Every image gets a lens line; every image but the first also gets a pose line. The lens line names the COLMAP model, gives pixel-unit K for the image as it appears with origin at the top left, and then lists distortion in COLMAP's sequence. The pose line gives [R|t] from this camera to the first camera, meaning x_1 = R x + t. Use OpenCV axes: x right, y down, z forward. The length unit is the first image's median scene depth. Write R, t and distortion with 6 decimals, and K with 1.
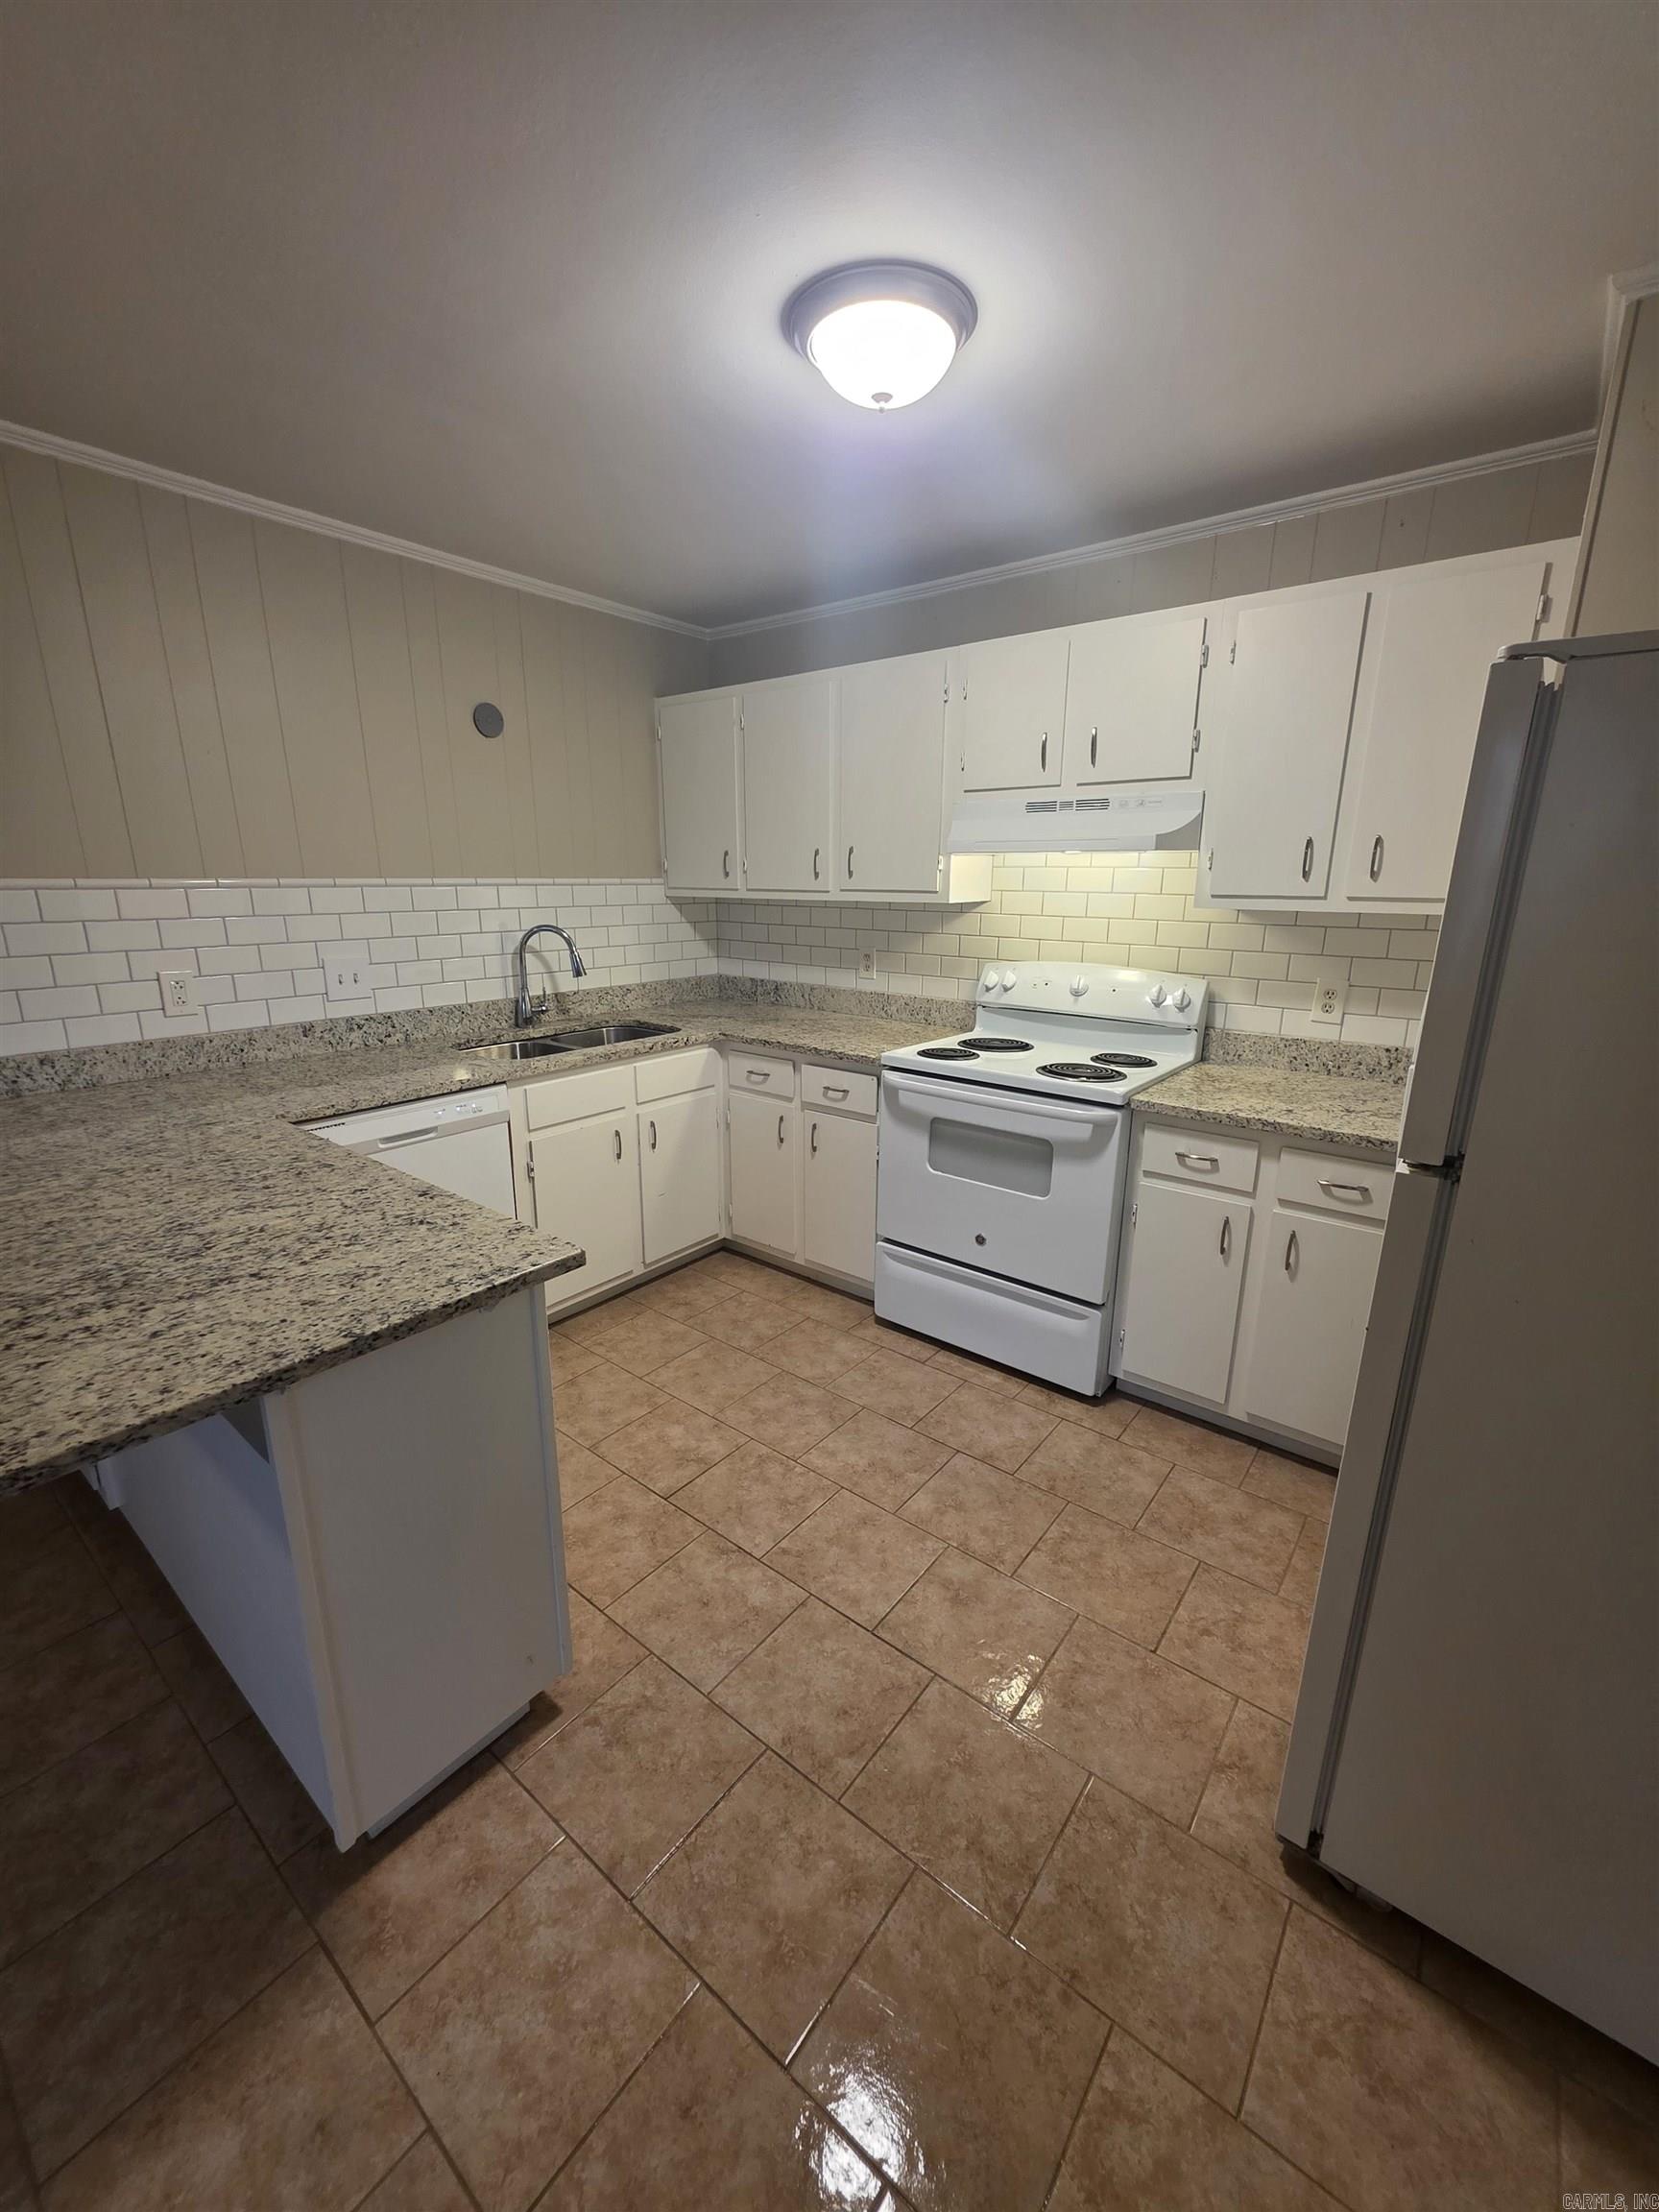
lens RADIAL K [[883.3, 0, 830.1], [0, 883.3, 1103.5], [0, 0, 1]] dist [0.002288, -0.000114]
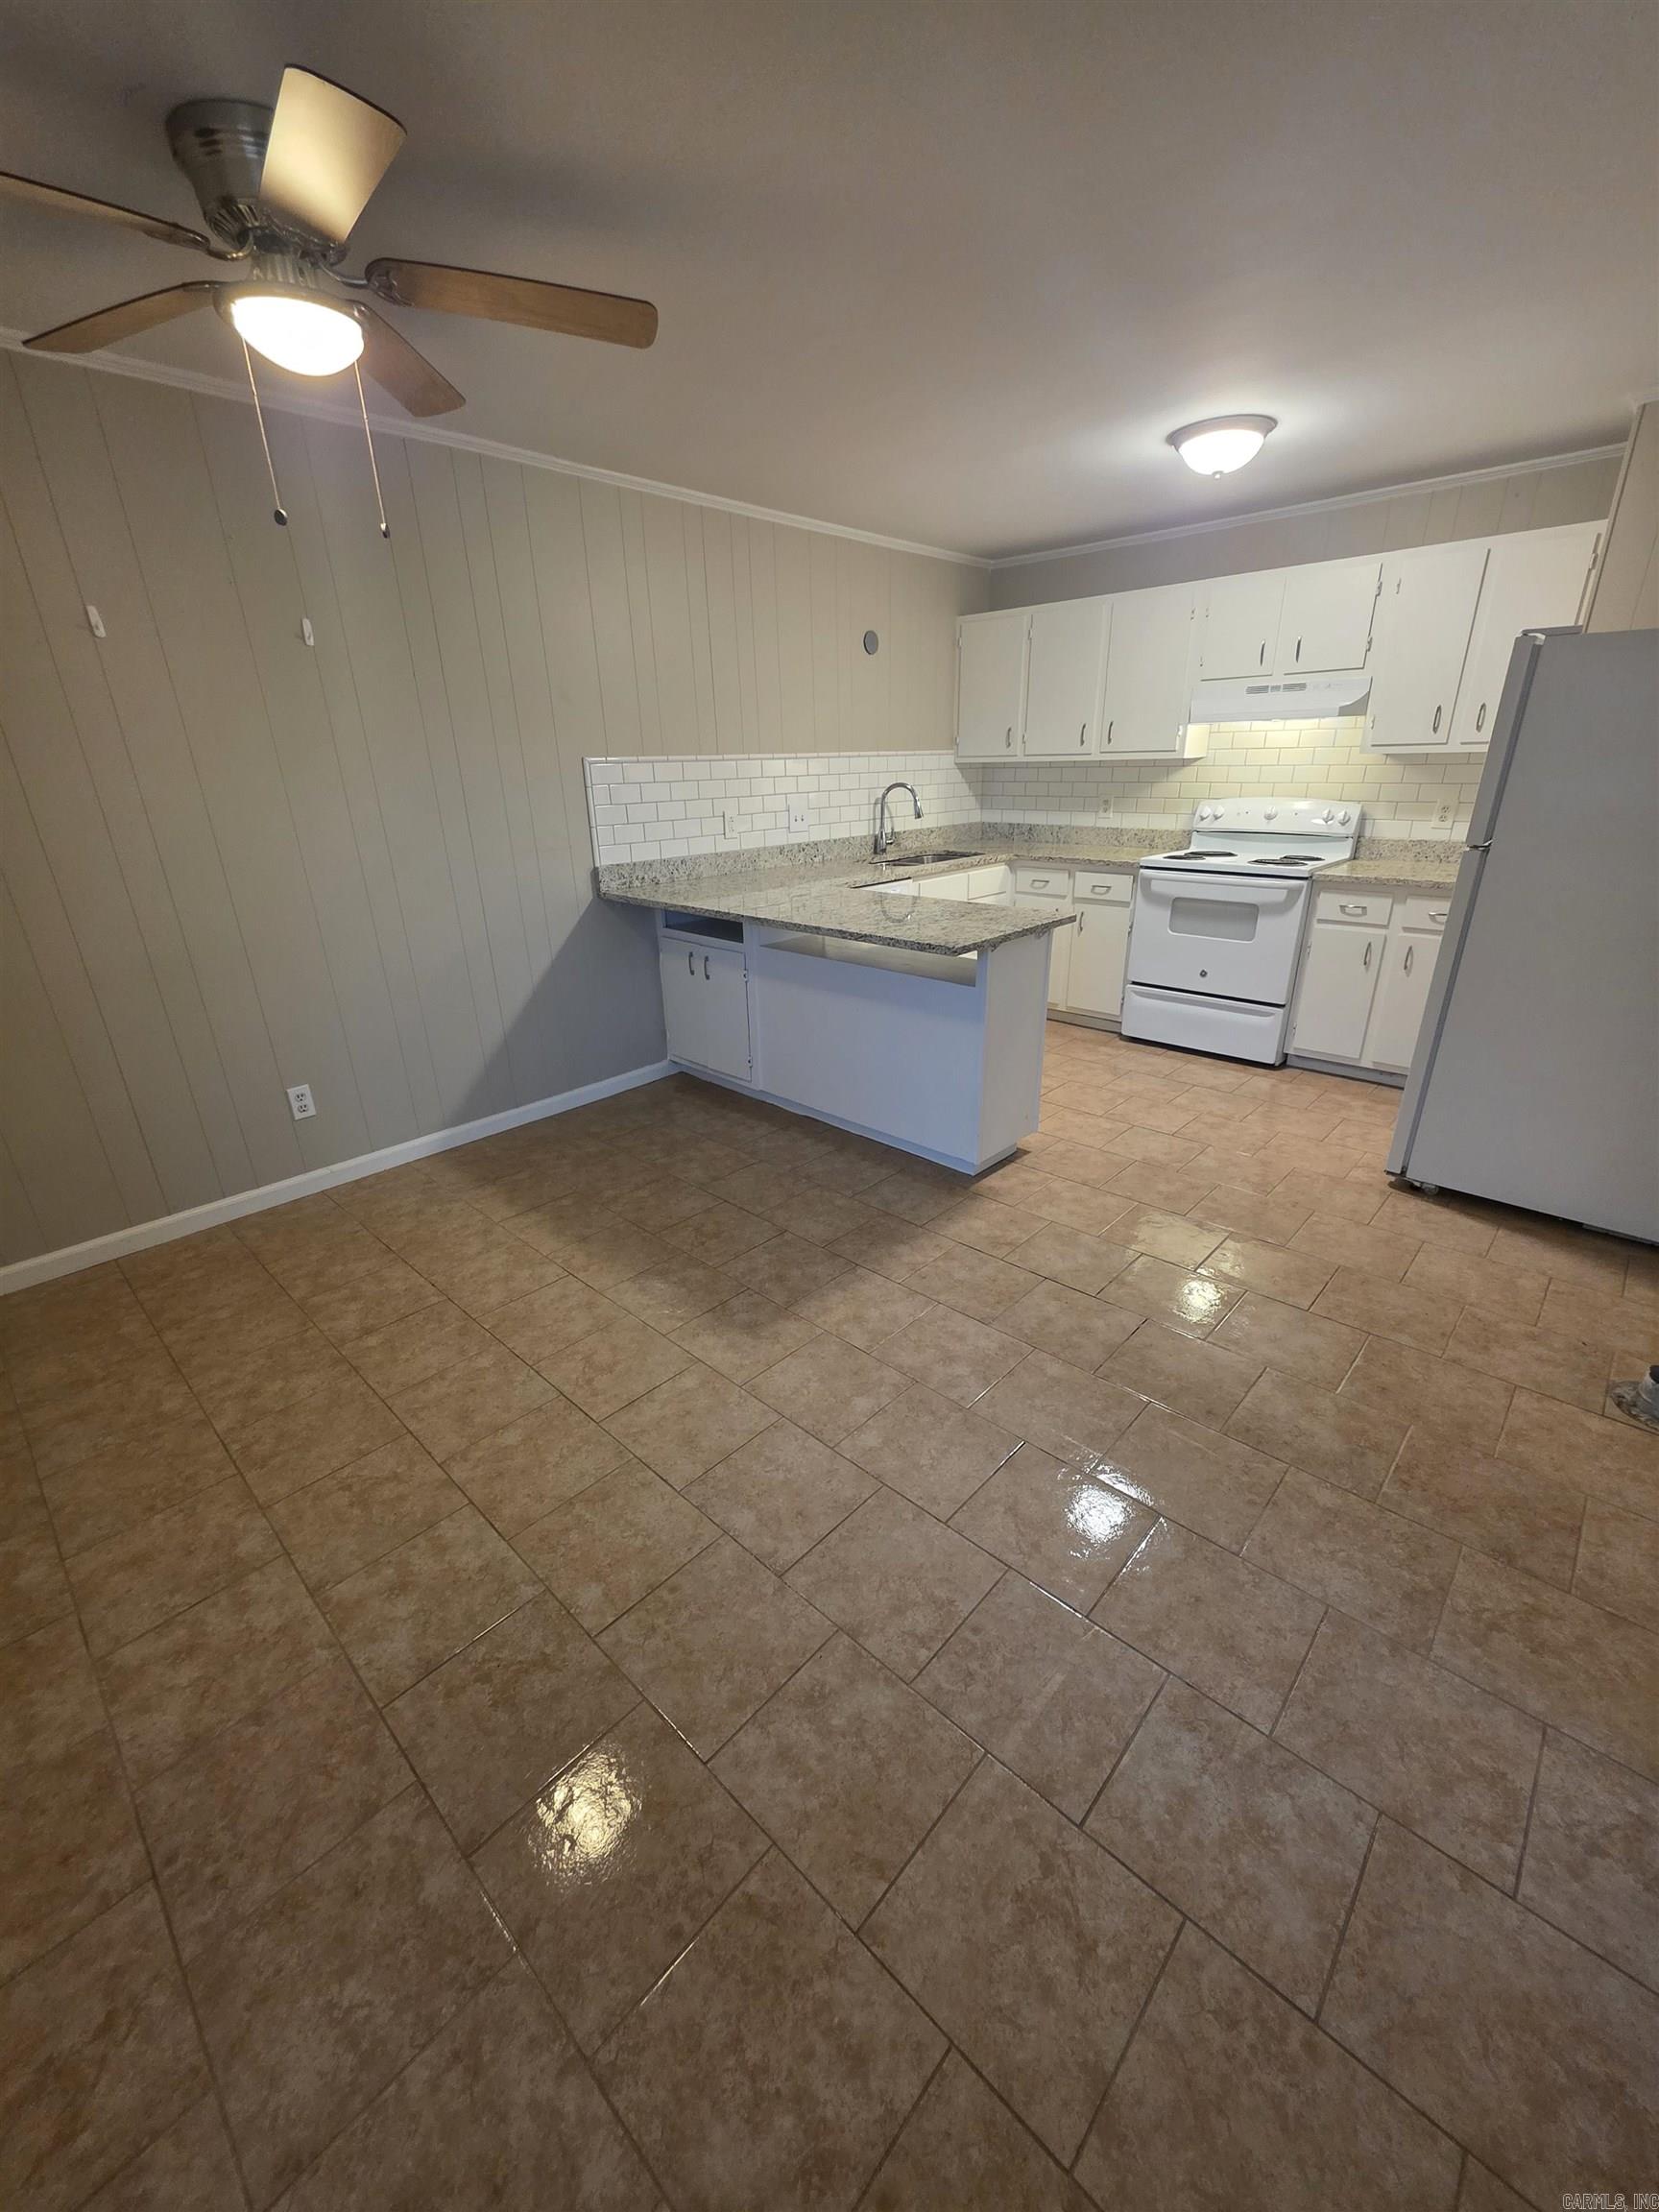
lens RADIAL K [[883.3, 0, 826.6], [0, 883.3, 1108.4], [0, 0, 1]] dist [0.002288, -0.000114]
pose [[0.995726, 0.005778, -0.092180, -0.352442], [0.005776, 0.992193, 0.124579, 0.186922], [0.092180, -0.124579, 0.987918, -0.665177]]
